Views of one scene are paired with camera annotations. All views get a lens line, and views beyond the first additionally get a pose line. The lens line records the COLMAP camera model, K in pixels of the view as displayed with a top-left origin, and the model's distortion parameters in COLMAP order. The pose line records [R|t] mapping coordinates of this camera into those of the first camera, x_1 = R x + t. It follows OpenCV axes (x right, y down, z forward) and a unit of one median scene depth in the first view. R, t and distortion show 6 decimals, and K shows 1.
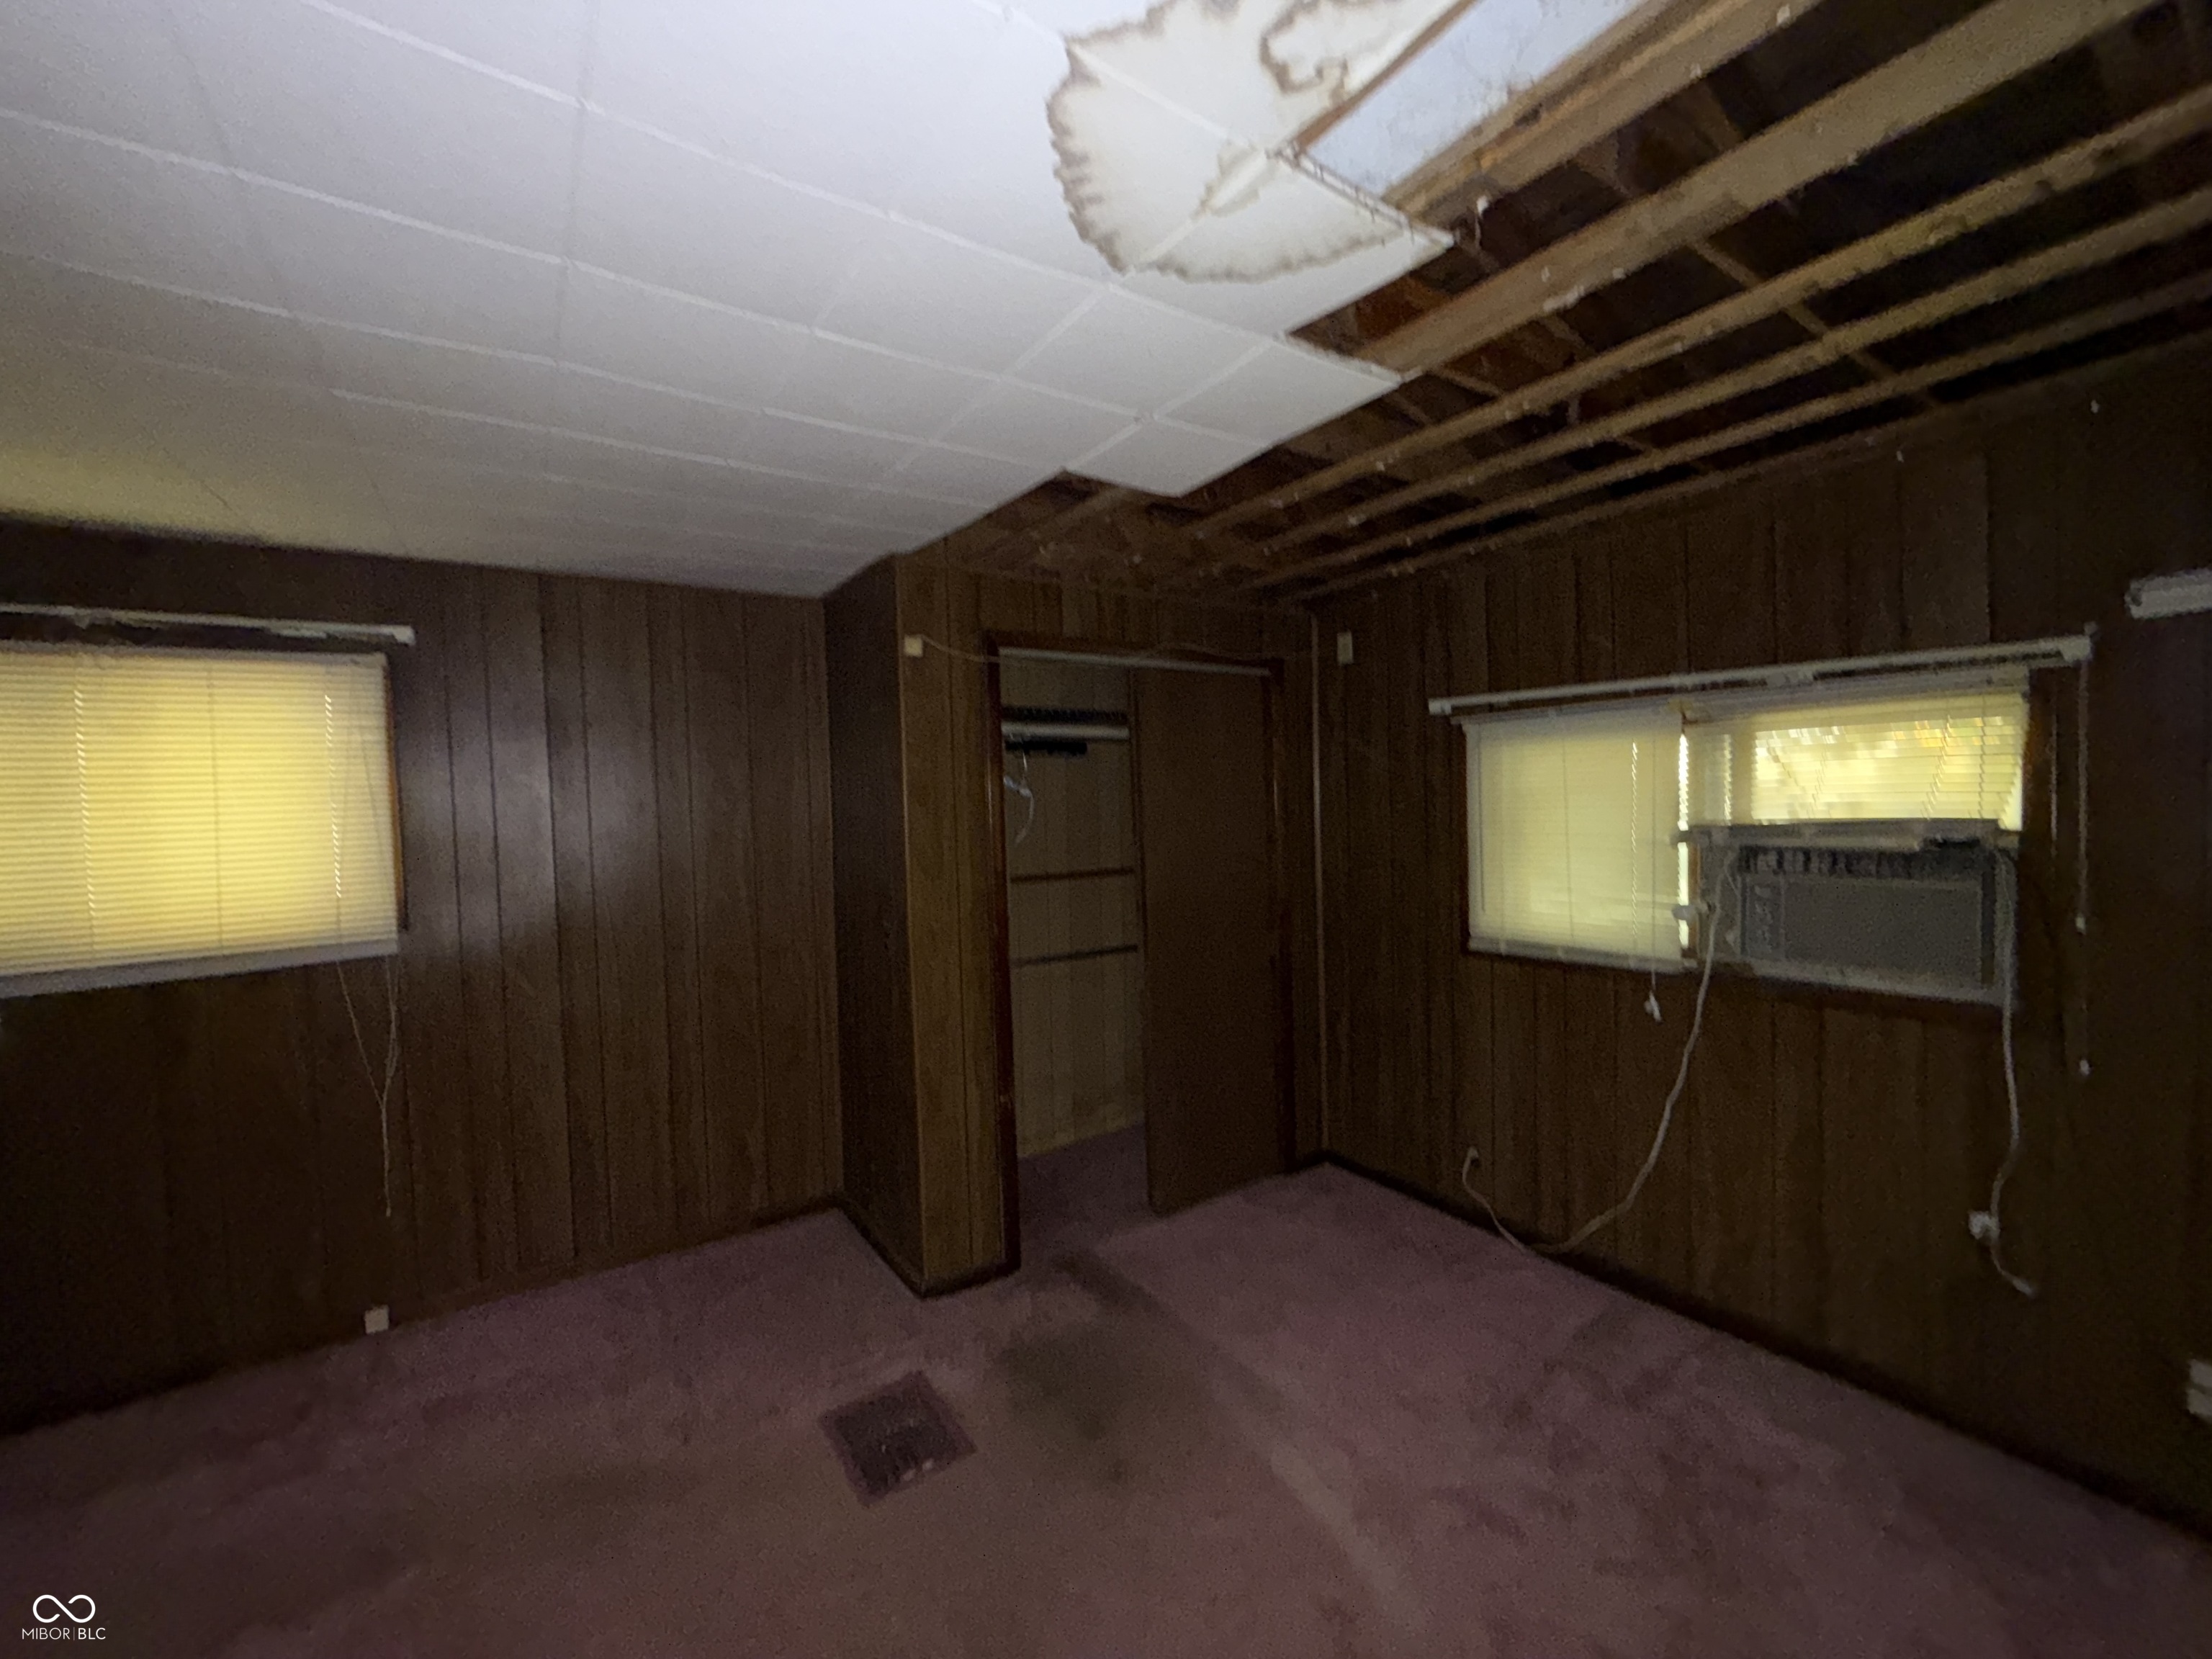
lens RADIAL K [[881.8, 0, 1082.0], [0, 881.8, 834.0], [0, 0, 1]] dist [0.001319, 0.000511]
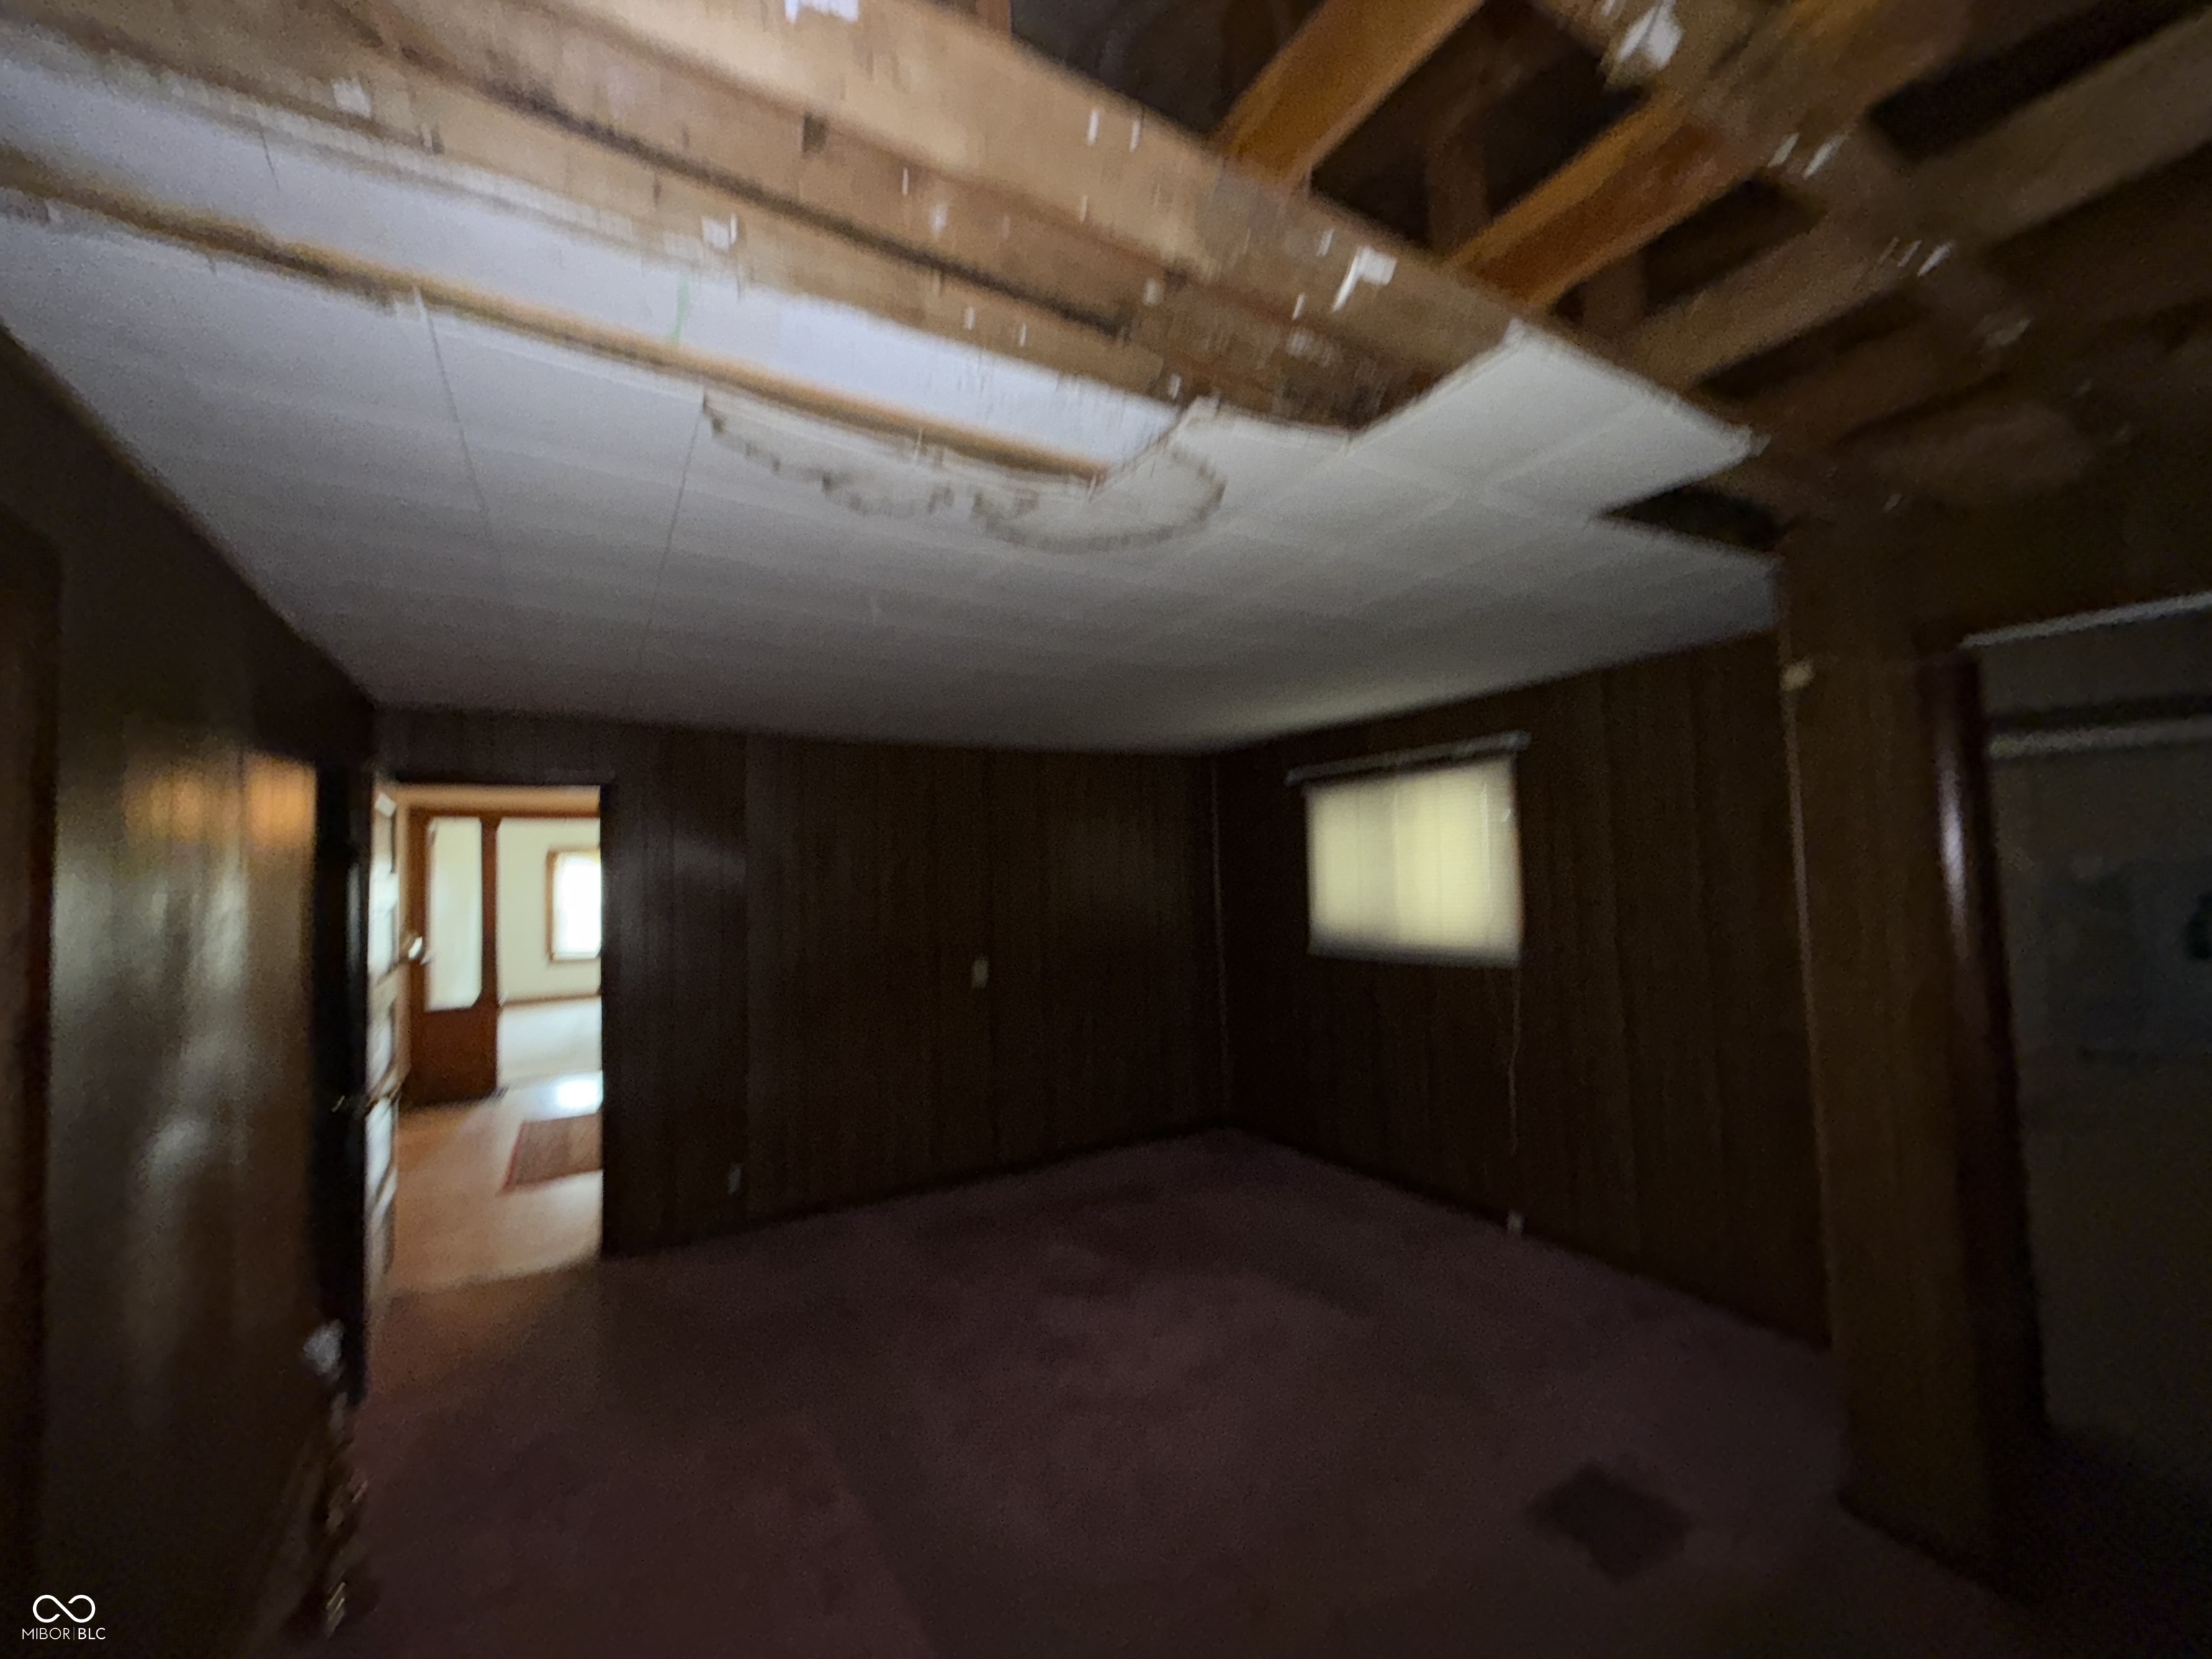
lens RADIAL K [[881.8, 0, 1110.0], [0, 881.8, 831.5], [0, 0, 1]] dist [0.001319, 0.000511]
pose [[-0.036620, -0.019036, -0.999148, 0.668223], [-0.009759, 0.999778, -0.018690, -0.045498], [0.999282, 0.009066, -0.036798, 0.400468]]
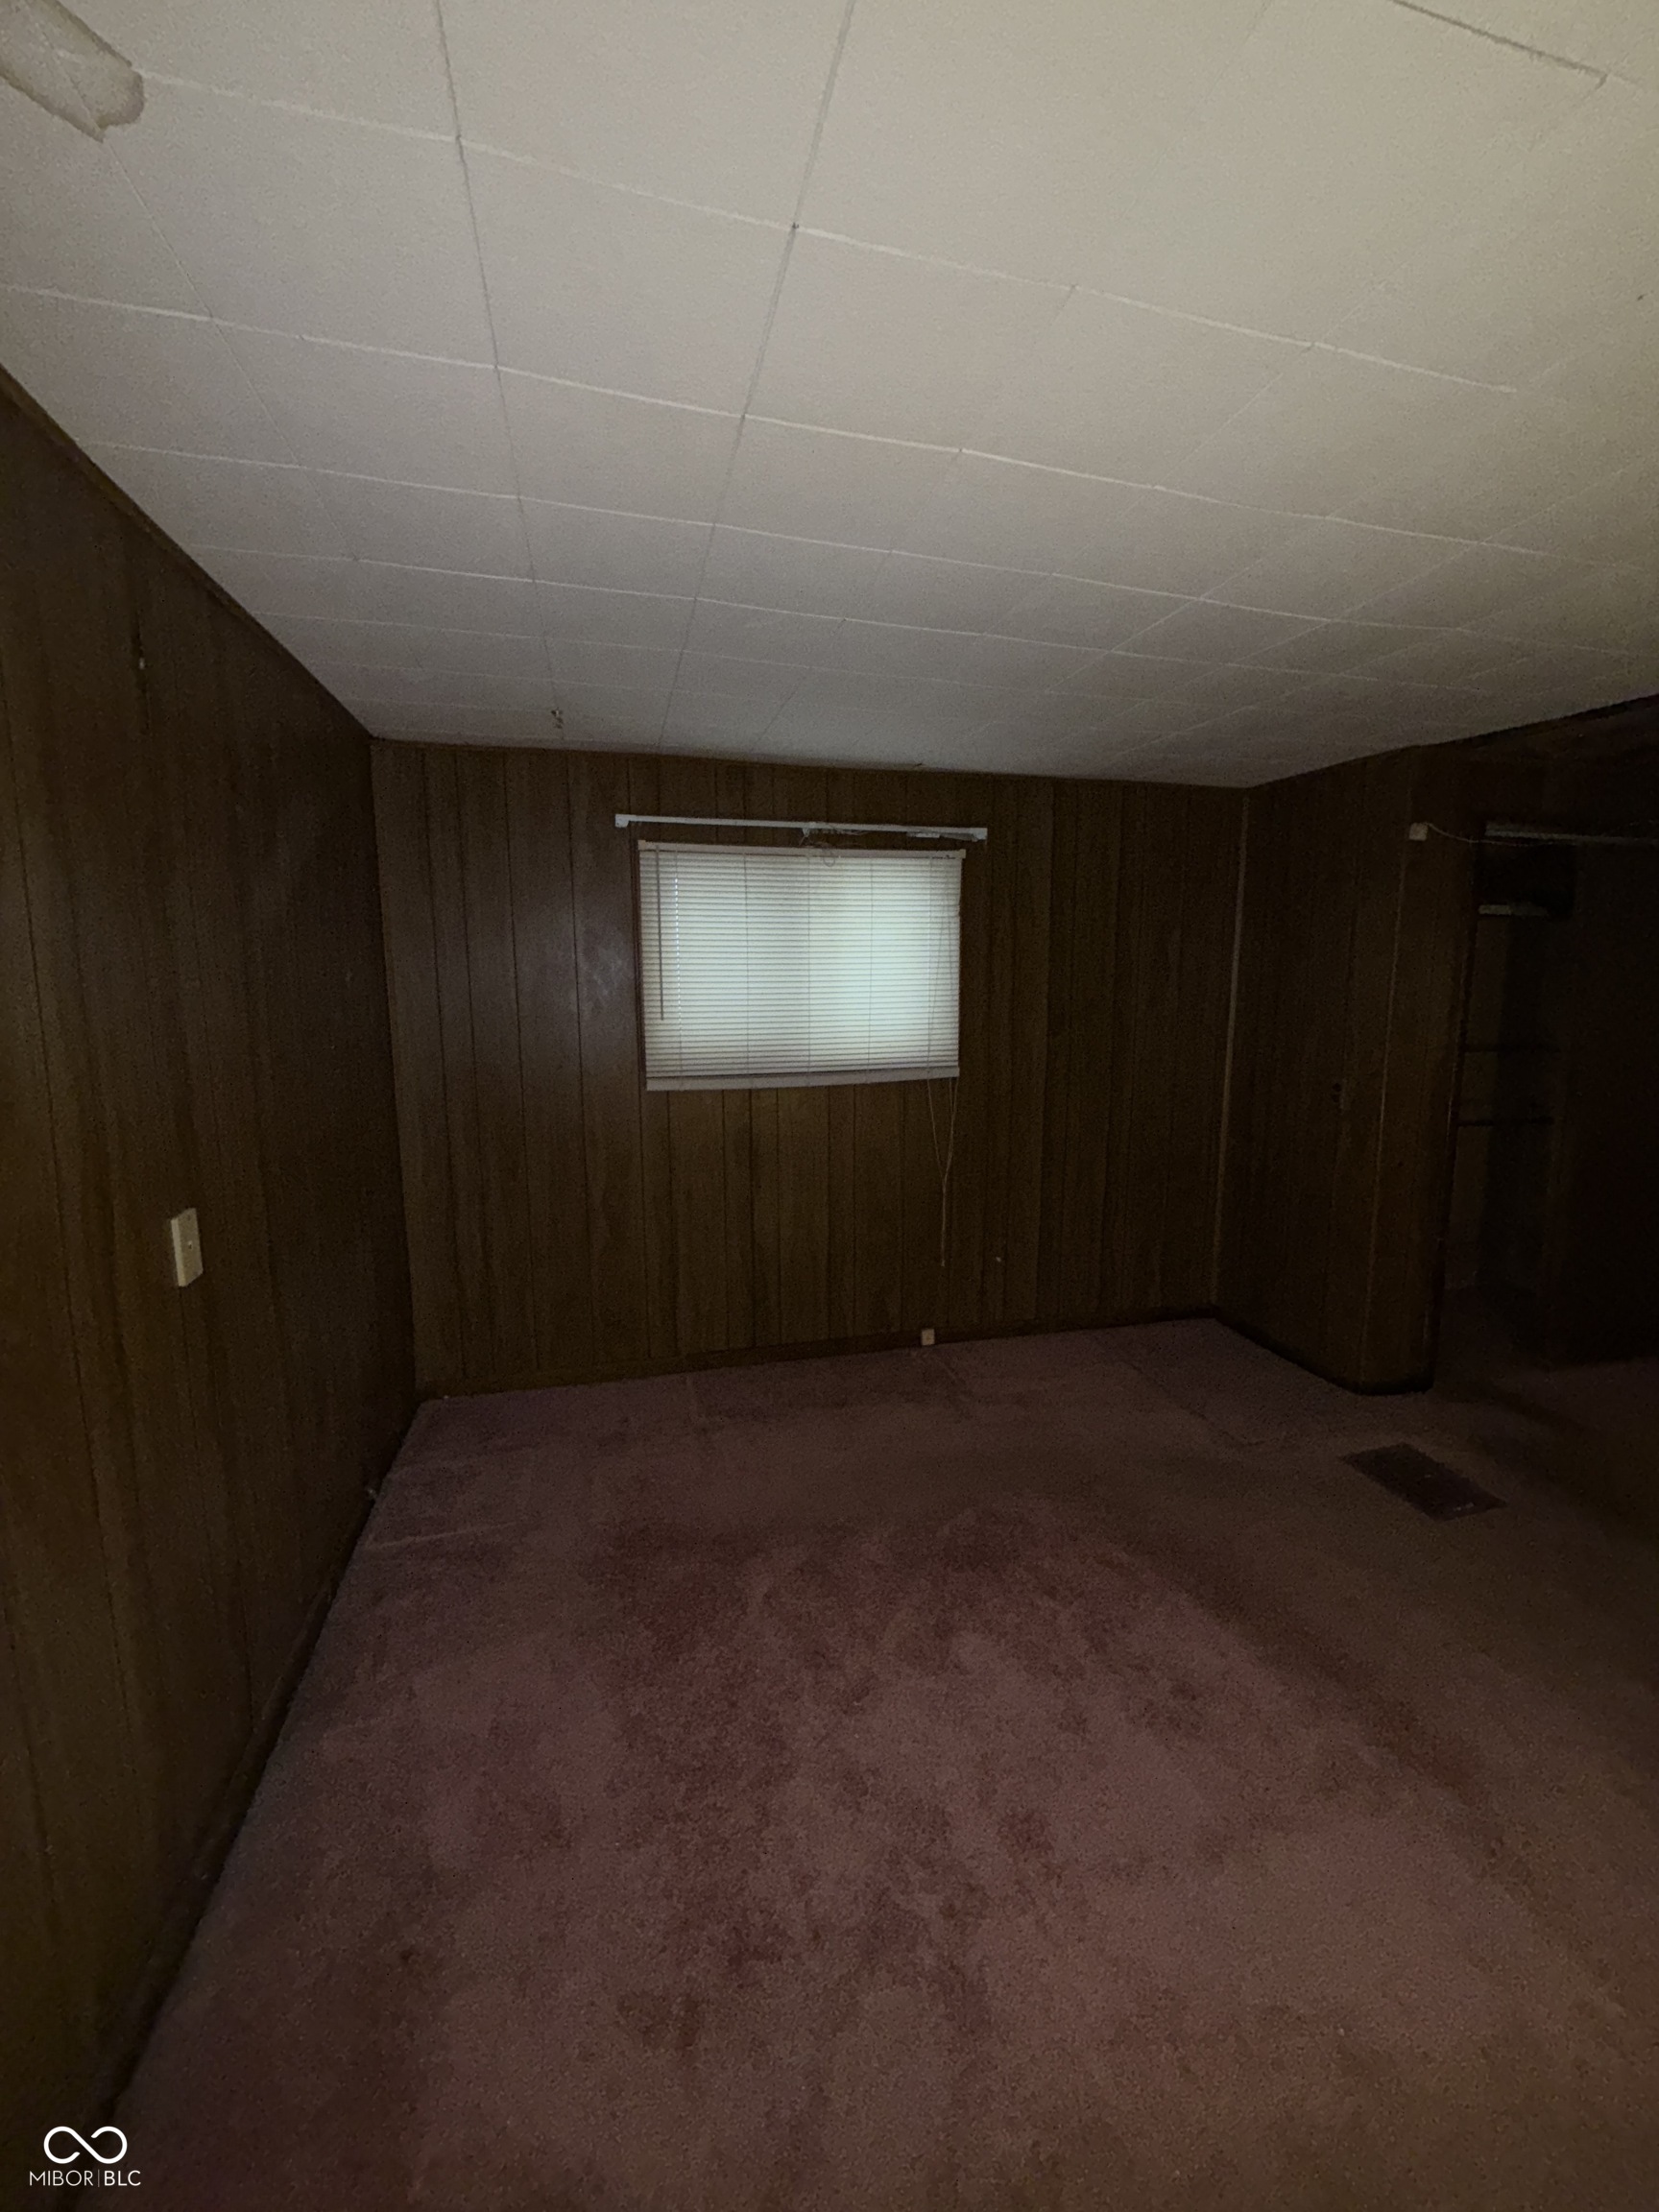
lens RADIAL K [[881.8, 0, 835.4], [0, 881.8, 1093.2], [0, 0, 1]] dist [0.001319, 0.000511]
pose [[0.946100, 0.069259, -0.316383, -0.530910], [-0.038144, 0.993897, 0.103507, 0.028985], [0.321621, -0.085860, 0.942968, -0.334185]]
